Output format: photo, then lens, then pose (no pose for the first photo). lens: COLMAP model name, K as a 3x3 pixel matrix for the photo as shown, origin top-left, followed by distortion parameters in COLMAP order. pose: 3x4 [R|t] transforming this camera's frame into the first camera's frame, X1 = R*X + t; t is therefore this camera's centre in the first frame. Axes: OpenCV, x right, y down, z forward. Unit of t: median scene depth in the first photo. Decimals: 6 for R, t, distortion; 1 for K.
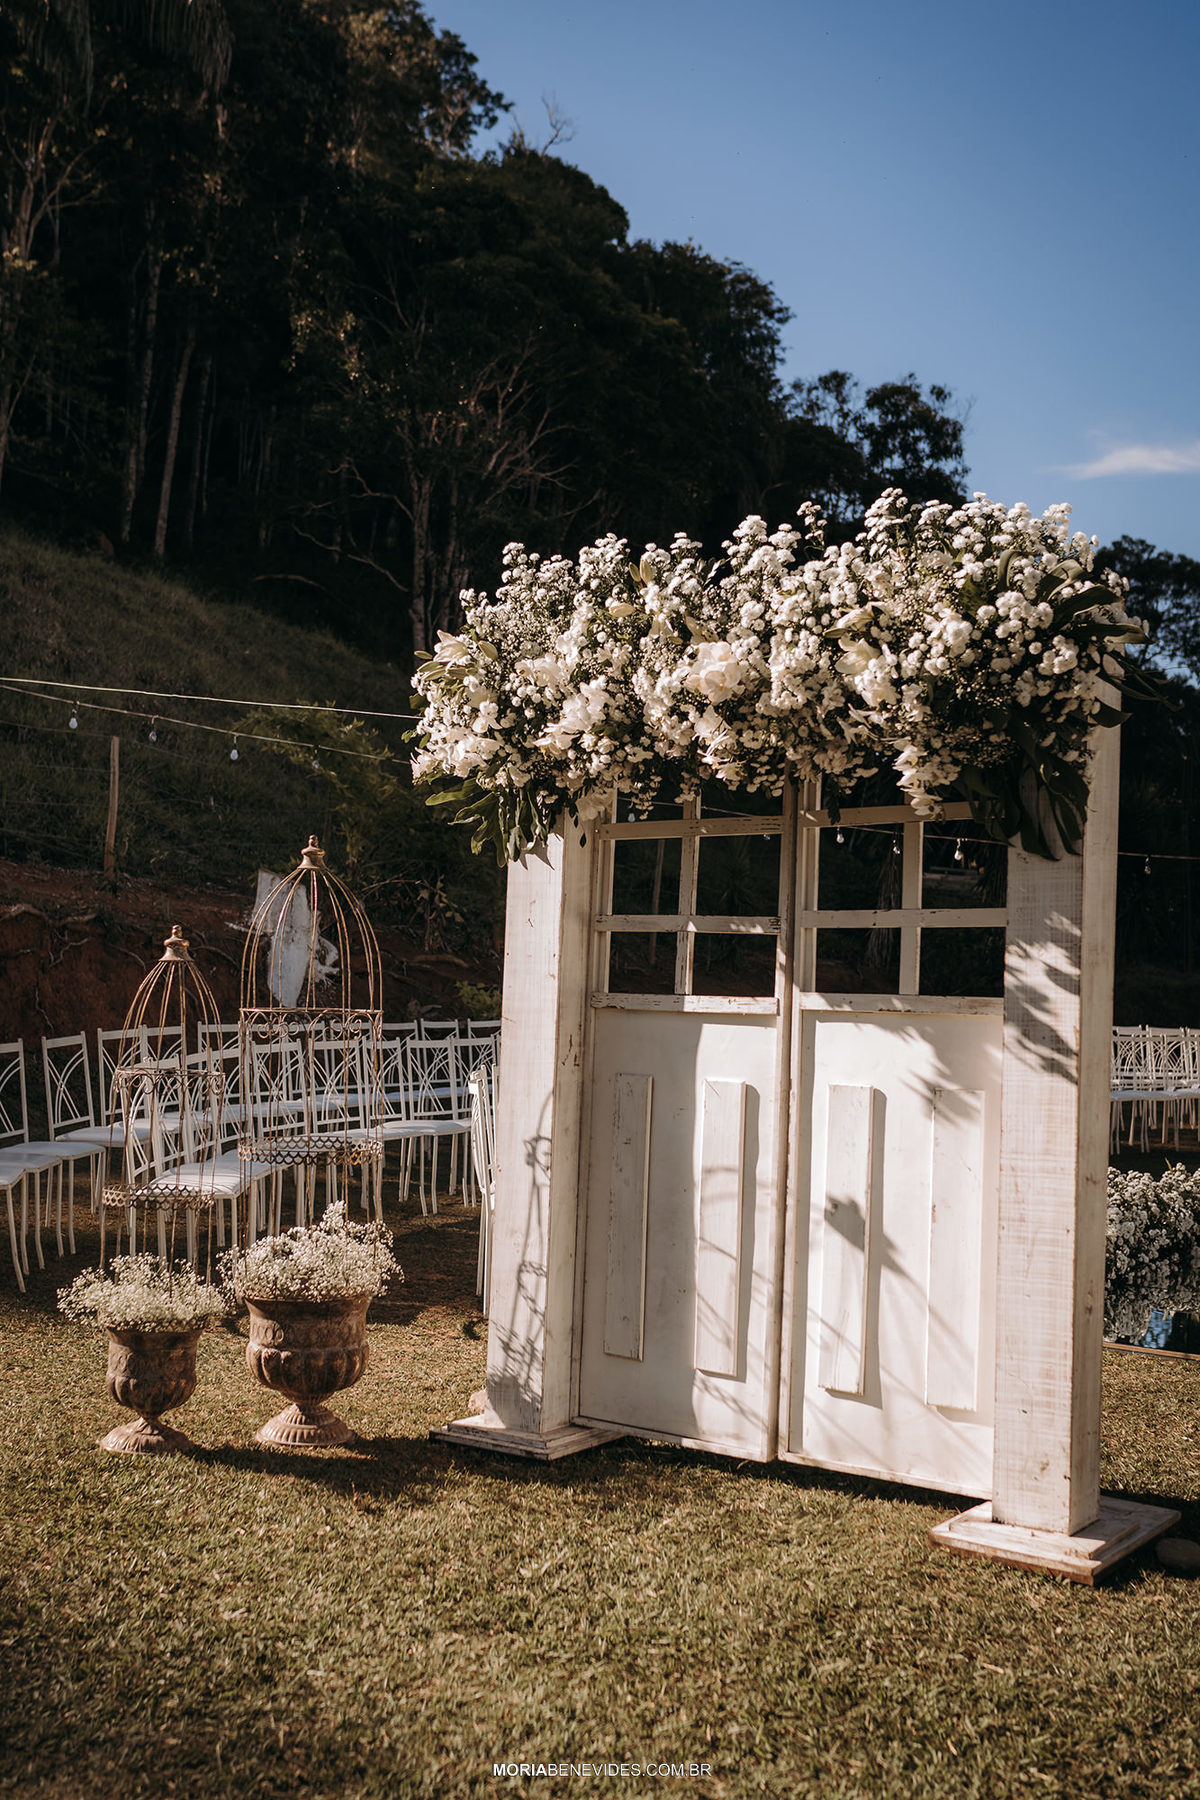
lens RADIAL K [[1809.3, 0, 601.4], [0, 1809.3, 1015.6], [0, 0, 1]] dist [-0.009418, -0.013344]
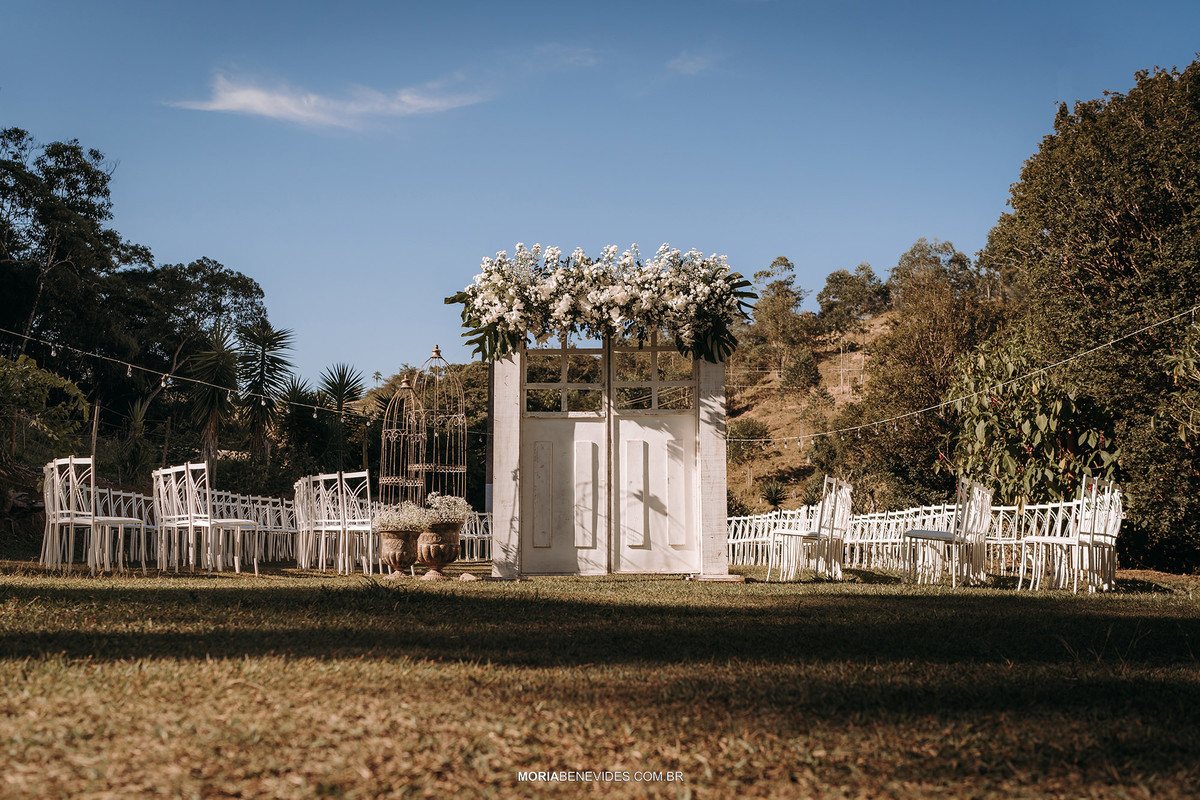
lens RADIAL K [[1153.5, 0, 600.0], [0, 1153.5, 400.0], [0, 0, 1]] dist [0.002450, -0.005758]
pose [[0.793893, 0.045372, 0.606362, -0.967004], [0.040907, 0.990968, -0.127710, 0.195004], [-0.606680, 0.126193, 0.784866, -0.401088]]
